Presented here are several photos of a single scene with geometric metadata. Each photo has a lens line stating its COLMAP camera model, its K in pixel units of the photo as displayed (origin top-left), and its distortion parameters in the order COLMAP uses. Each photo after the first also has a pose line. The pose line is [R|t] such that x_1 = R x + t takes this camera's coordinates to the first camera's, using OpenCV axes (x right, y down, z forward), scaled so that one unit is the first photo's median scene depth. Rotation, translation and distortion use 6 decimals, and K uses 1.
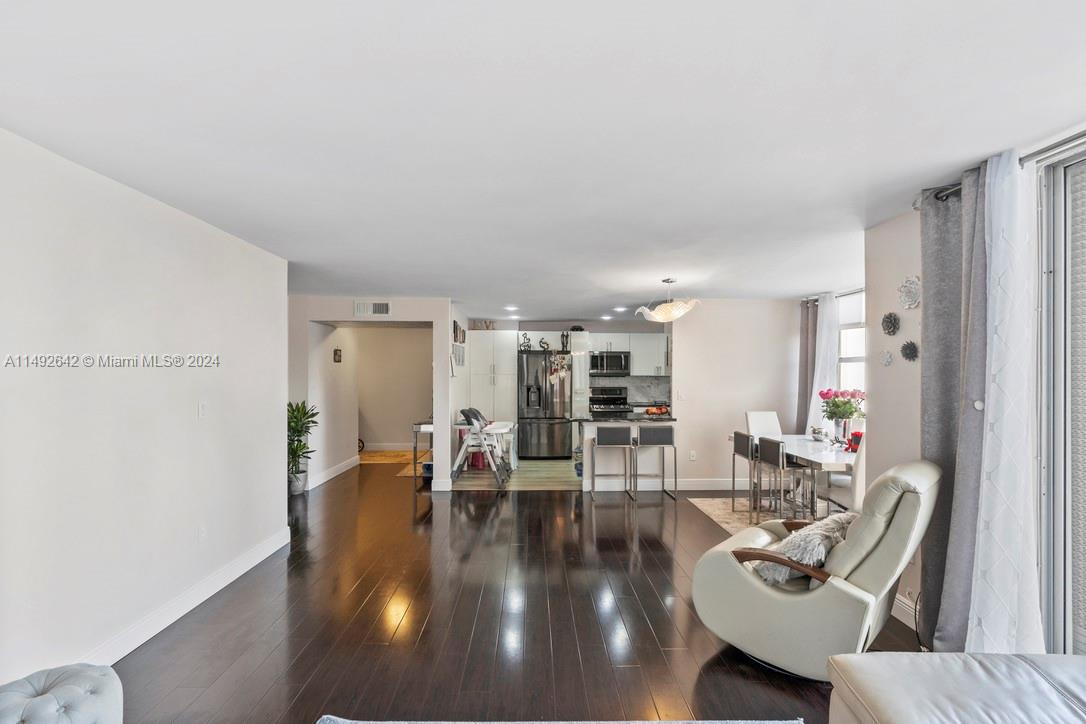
lens RADIAL K [[525.9, 0, 514.2], [0, 525.9, 372.7], [0, 0, 1]] dist [-0.004575, -0.000033]
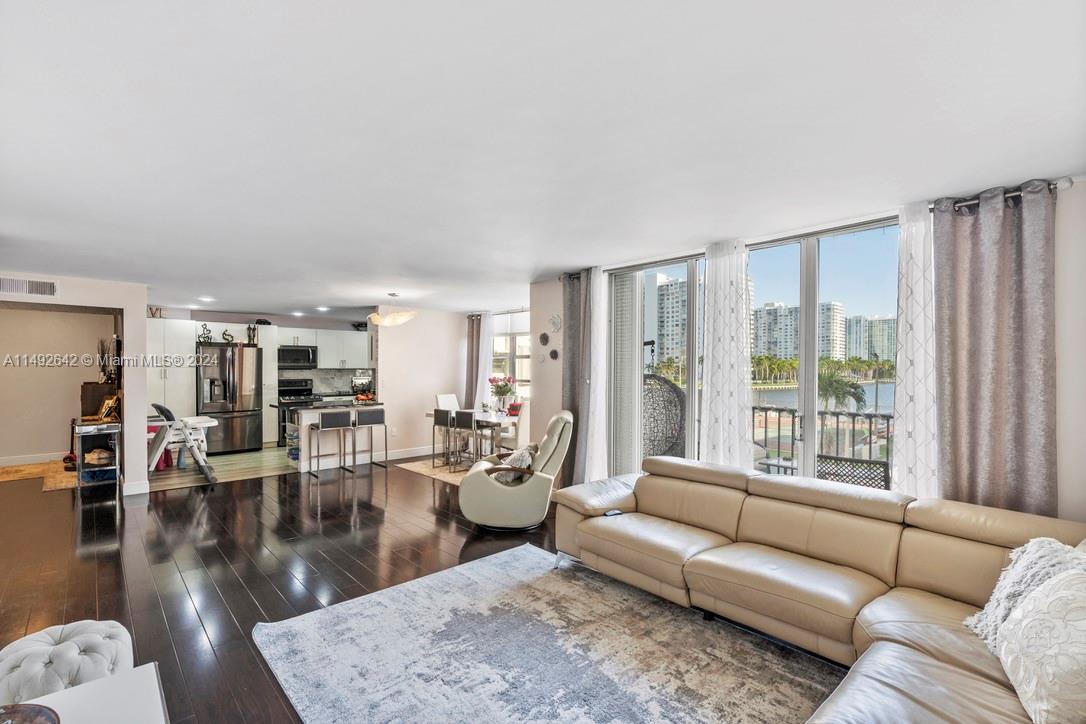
lens RADIAL K [[525.9, 0, 541.9], [0, 525.9, 372.7], [0, 0, 1]] dist [-0.004575, -0.000033]
pose [[0.736582, -0.007221, 0.676310, -0.241443], [-0.001779, 0.999919, 0.012614, -0.000065], [-0.676346, -0.010494, 0.736509, -0.155690]]
